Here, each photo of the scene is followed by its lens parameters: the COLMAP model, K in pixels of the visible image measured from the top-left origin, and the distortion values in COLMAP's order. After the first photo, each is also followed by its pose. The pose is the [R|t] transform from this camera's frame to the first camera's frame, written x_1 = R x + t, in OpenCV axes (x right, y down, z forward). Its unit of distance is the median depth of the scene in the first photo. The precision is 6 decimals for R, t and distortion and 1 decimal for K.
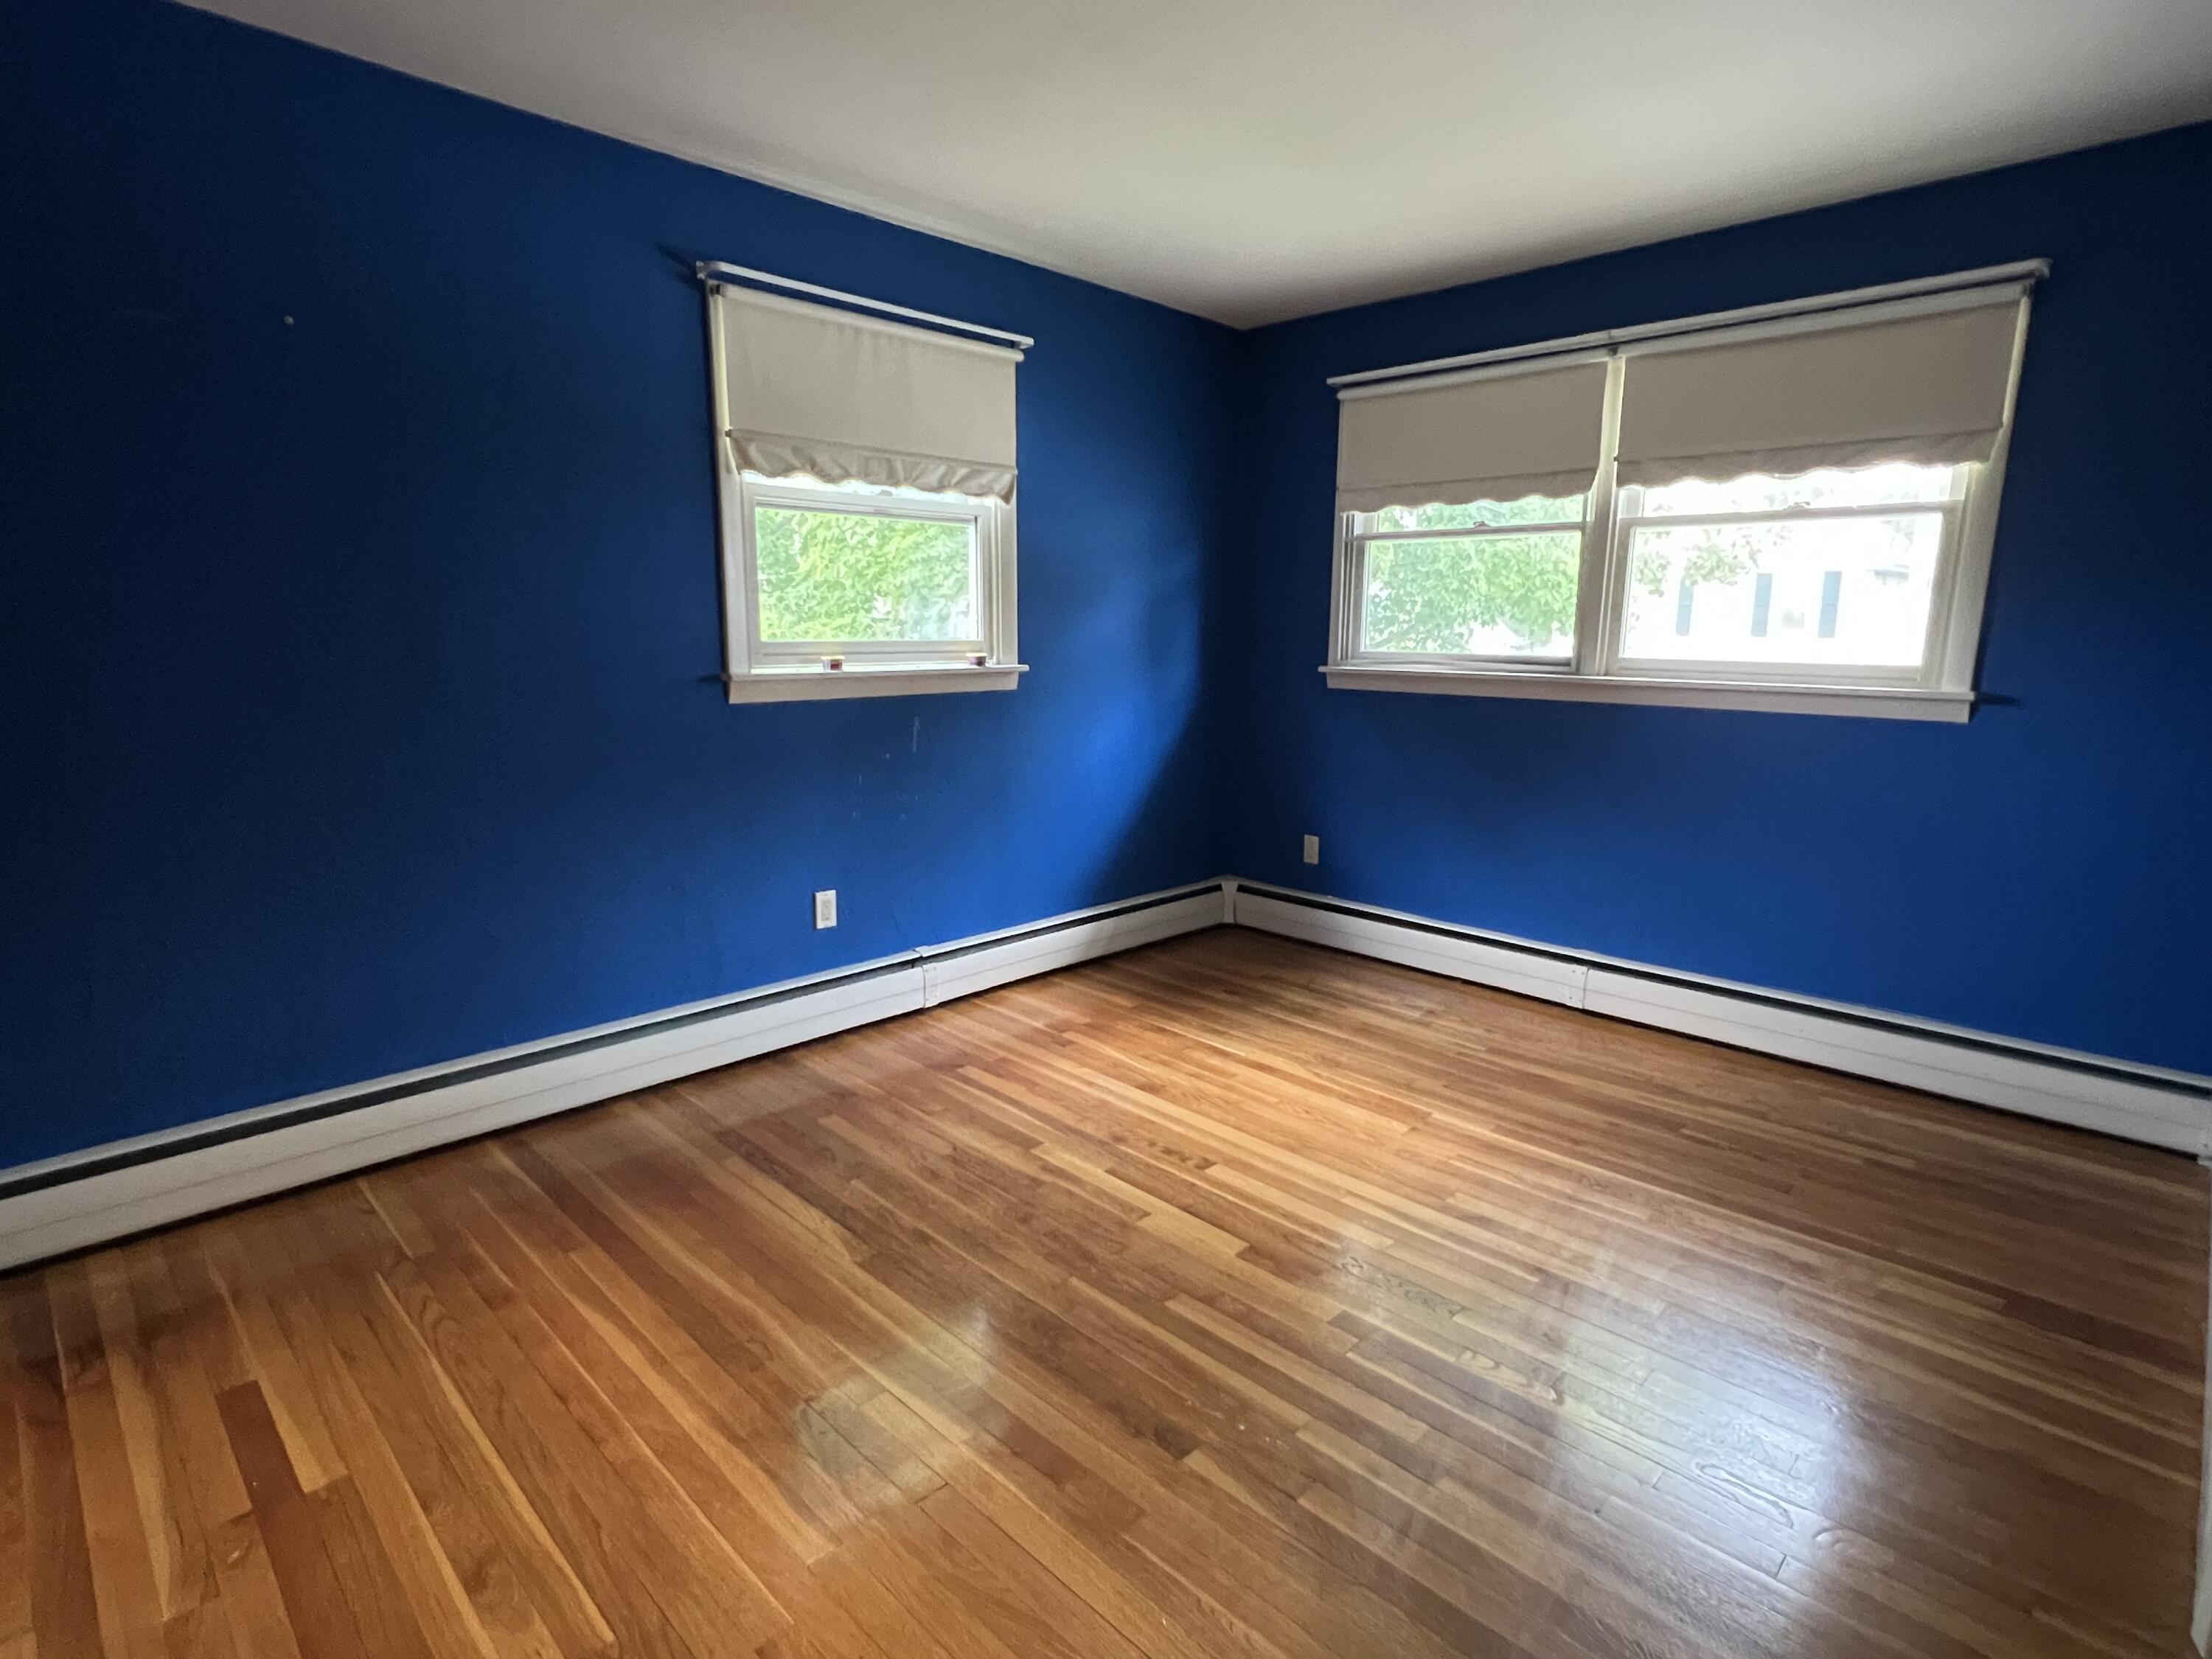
lens RADIAL K [[1113.5, 0, 1110.7], [0, 1113.5, 832.1], [0, 0, 1]] dist [-0.003817, -0.000082]
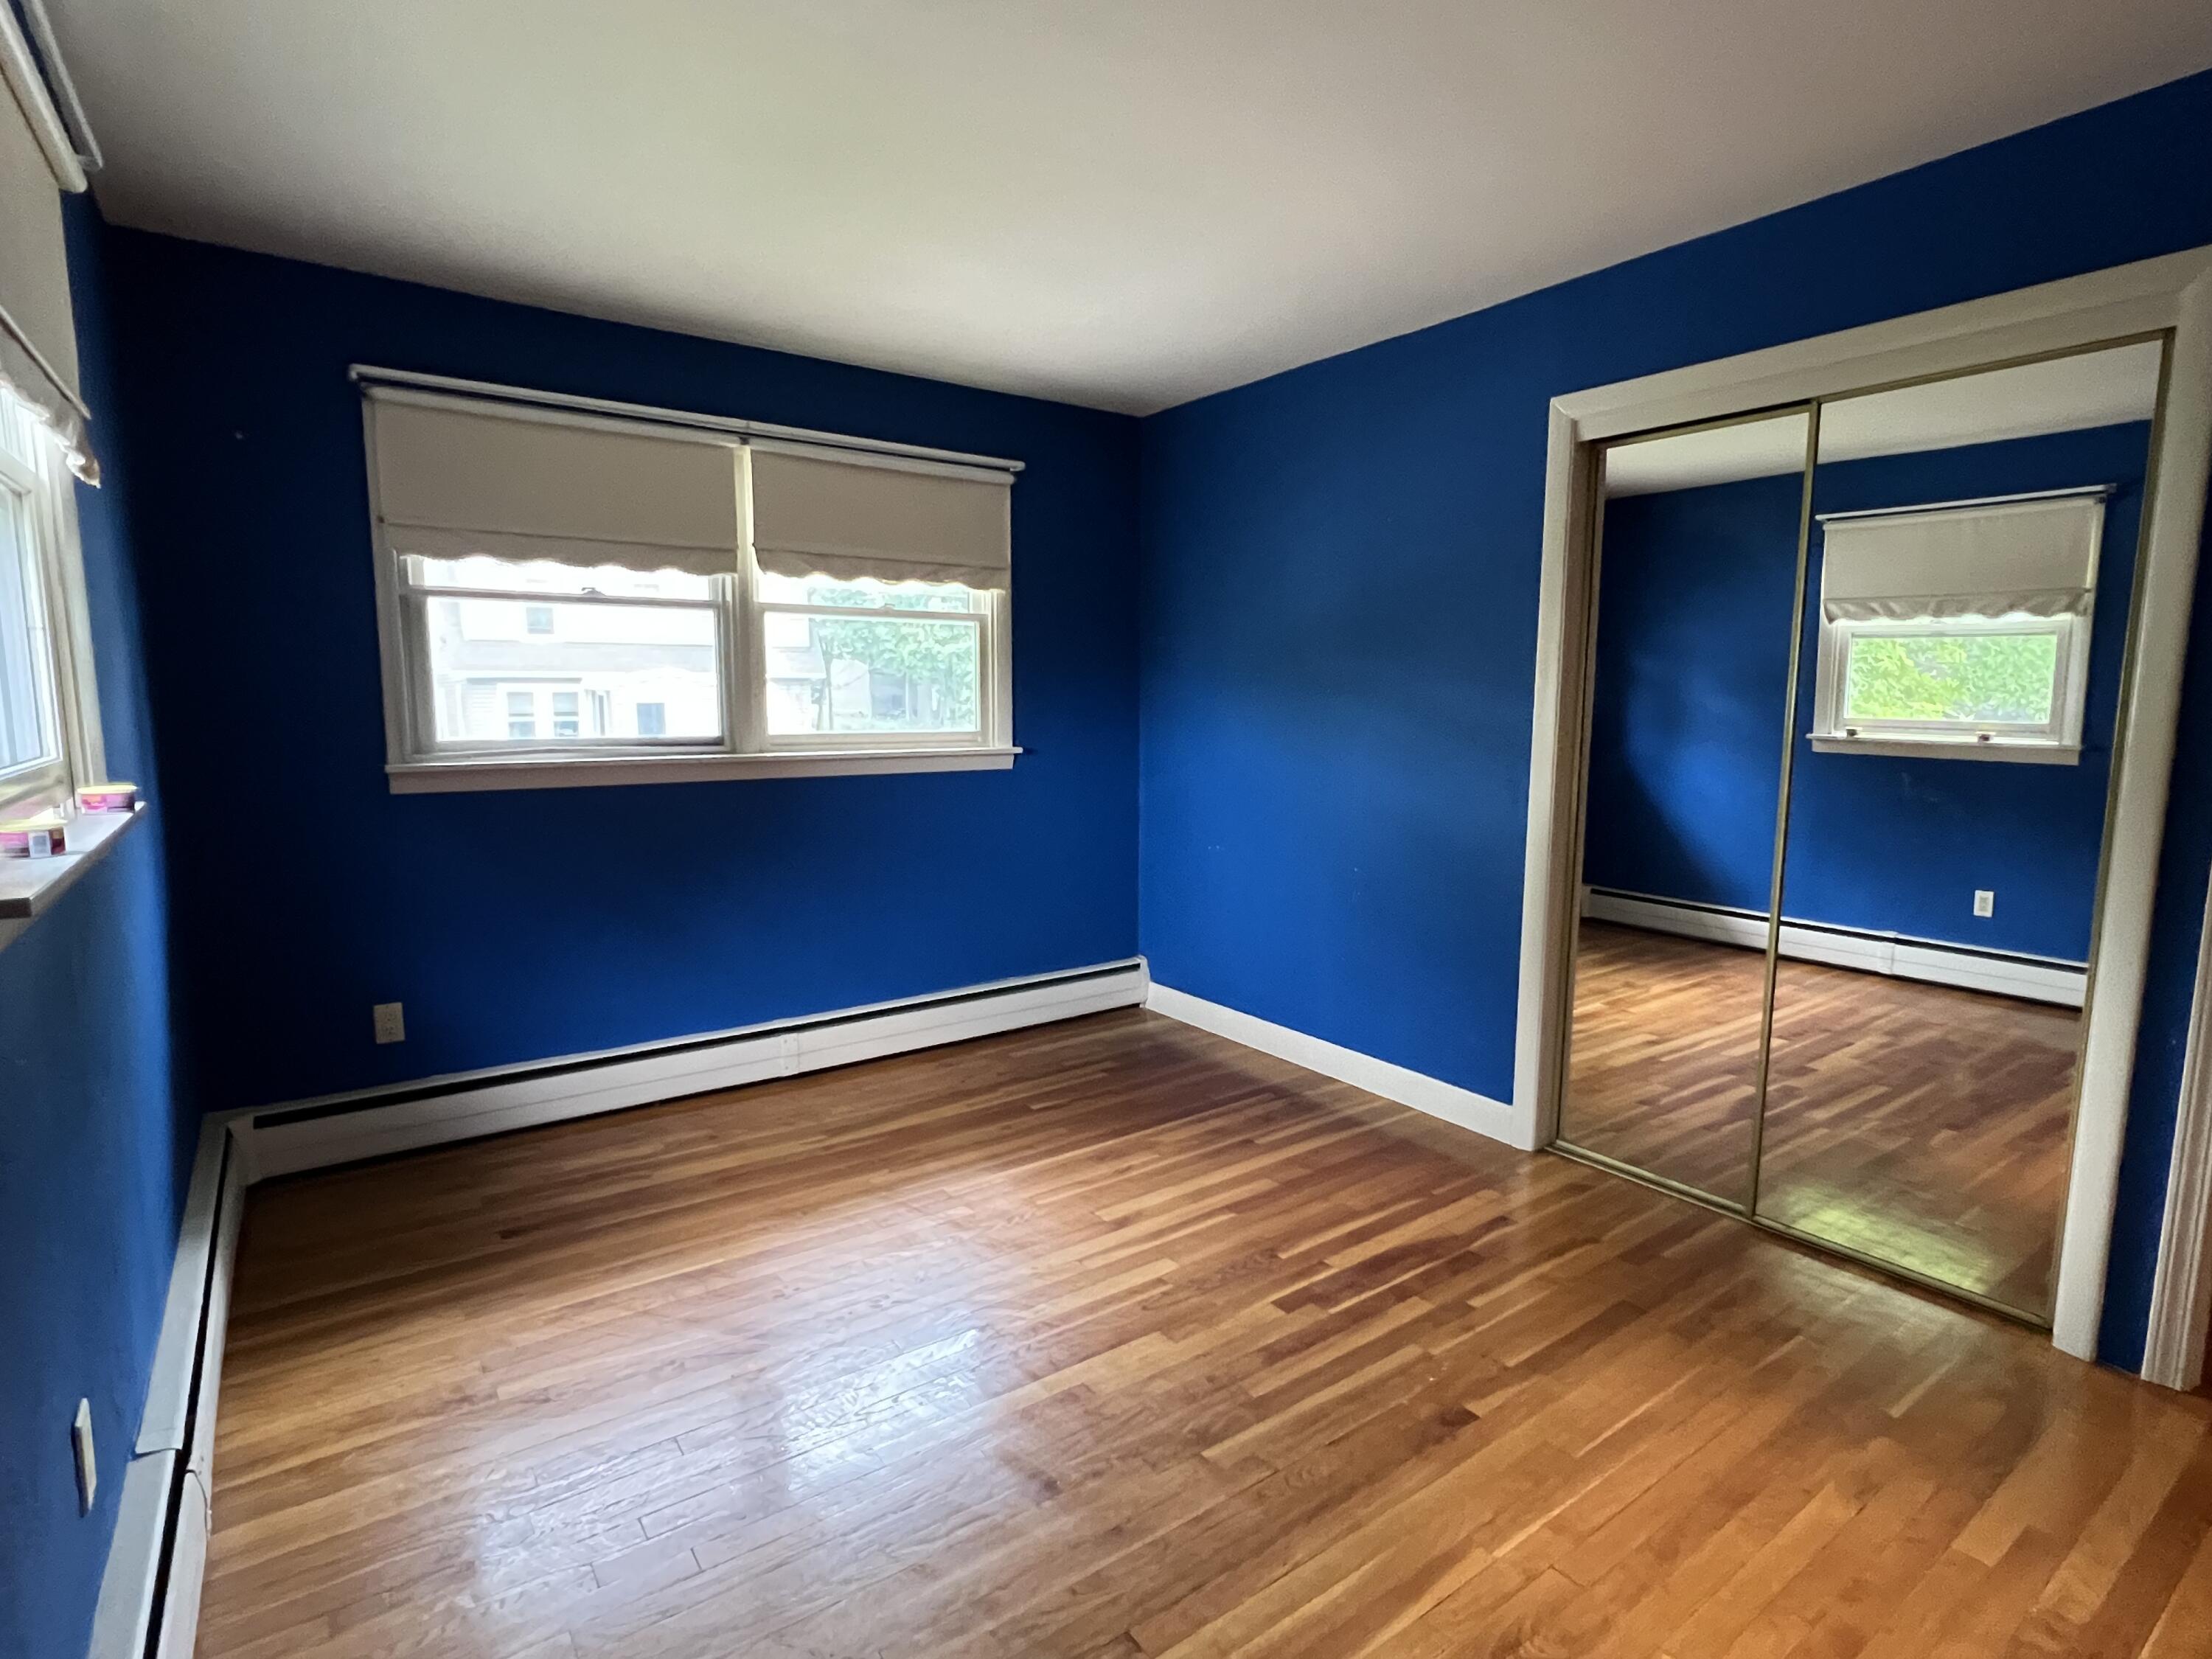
lens RADIAL K [[1113.5, 0, 1110.7], [0, 1113.5, 832.1], [0, 0, 1]] dist [-0.003817, -0.000082]
pose [[0.163834, -0.128980, 0.978020, -0.536670], [0.179198, 0.978813, 0.099066, -0.116338], [-0.970076, 0.159029, 0.183475, 0.528646]]
